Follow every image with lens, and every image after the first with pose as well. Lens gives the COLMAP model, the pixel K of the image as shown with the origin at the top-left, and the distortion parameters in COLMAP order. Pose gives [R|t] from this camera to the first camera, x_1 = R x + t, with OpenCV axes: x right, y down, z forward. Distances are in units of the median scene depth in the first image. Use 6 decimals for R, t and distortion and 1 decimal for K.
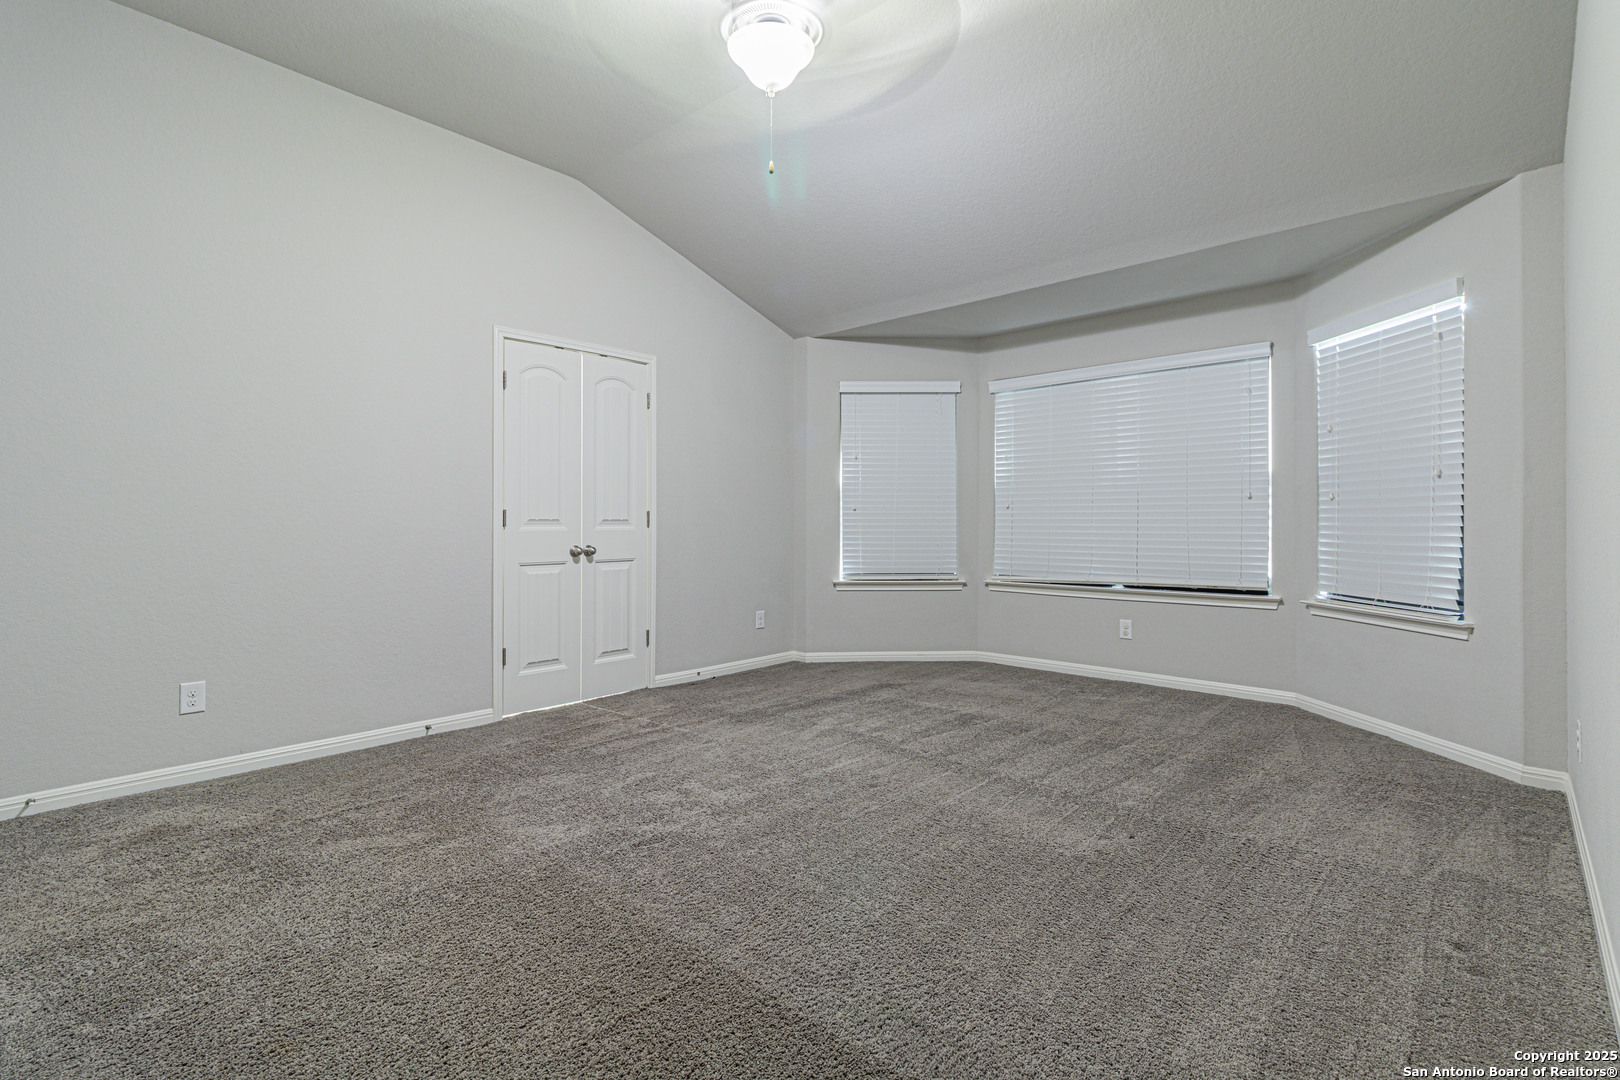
lens RADIAL K [[734.4, 0, 804.6], [0, 734.4, 520.1], [0, 0, 1]] dist [0.004661, 0.000214]
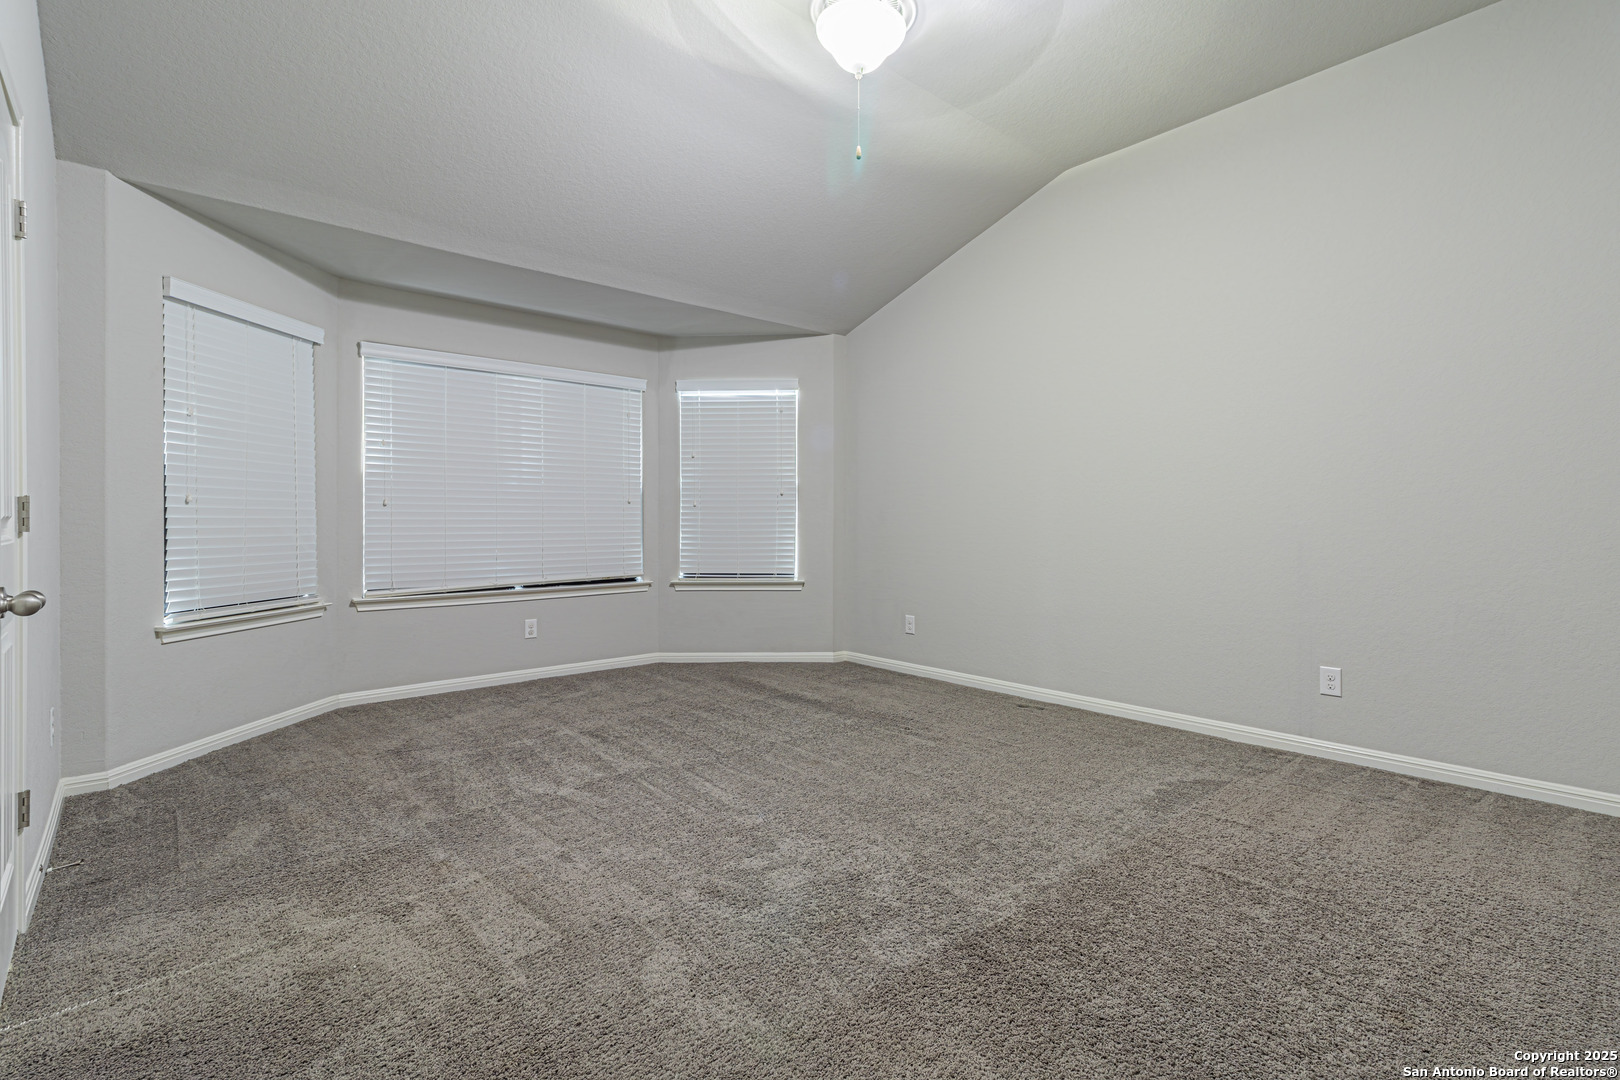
lens RADIAL K [[763.8, 0, 795.3], [0, 763.8, 531.9], [0, 0, 1]] dist [0.003835, 0.000213]
pose [[0.116123, -0.012832, 0.993152, -0.637209], [-0.000643, 0.999915, 0.012995, 0.001751], [-0.993235, -0.002147, 0.116105, 0.583592]]
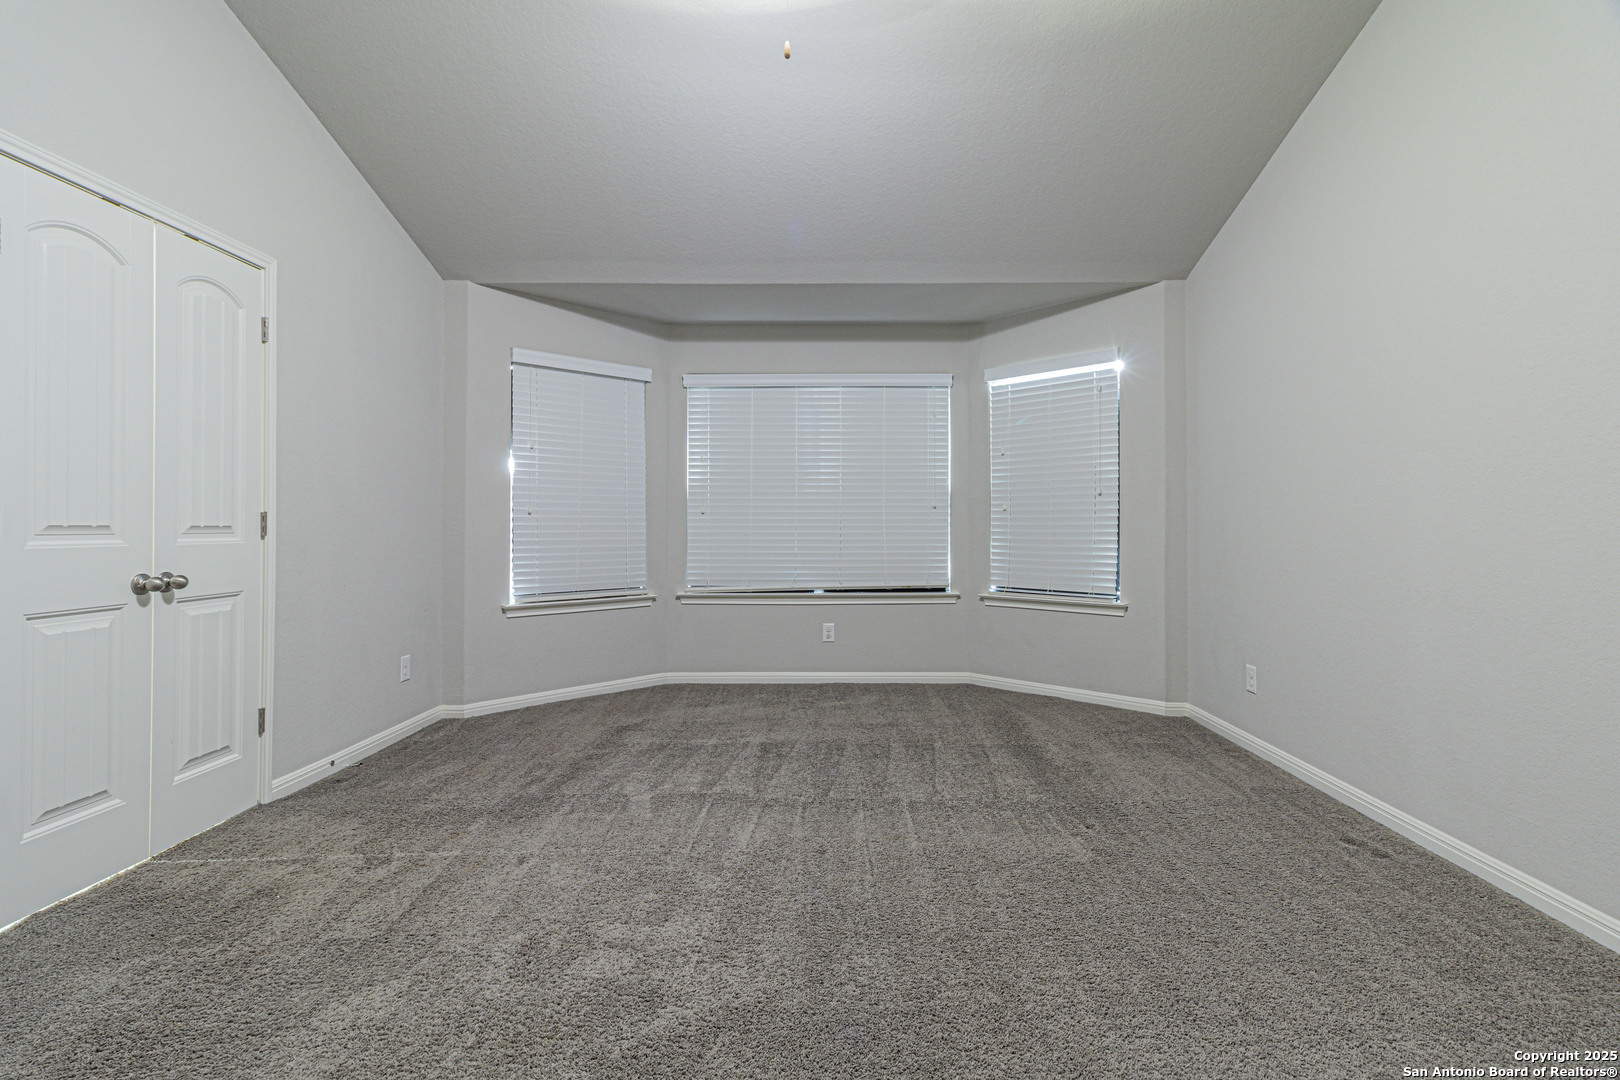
lens RADIAL K [[752.3, 0, 818.8], [0, 752.3, 522.5], [0, 0, 1]] dist [0.003806, 0.000576]
pose [[0.742383, 0.003839, 0.669964, -0.318295], [-0.001374, 0.999990, -0.004208, -0.001635], [-0.669974, 0.002204, 0.742381, 0.253494]]
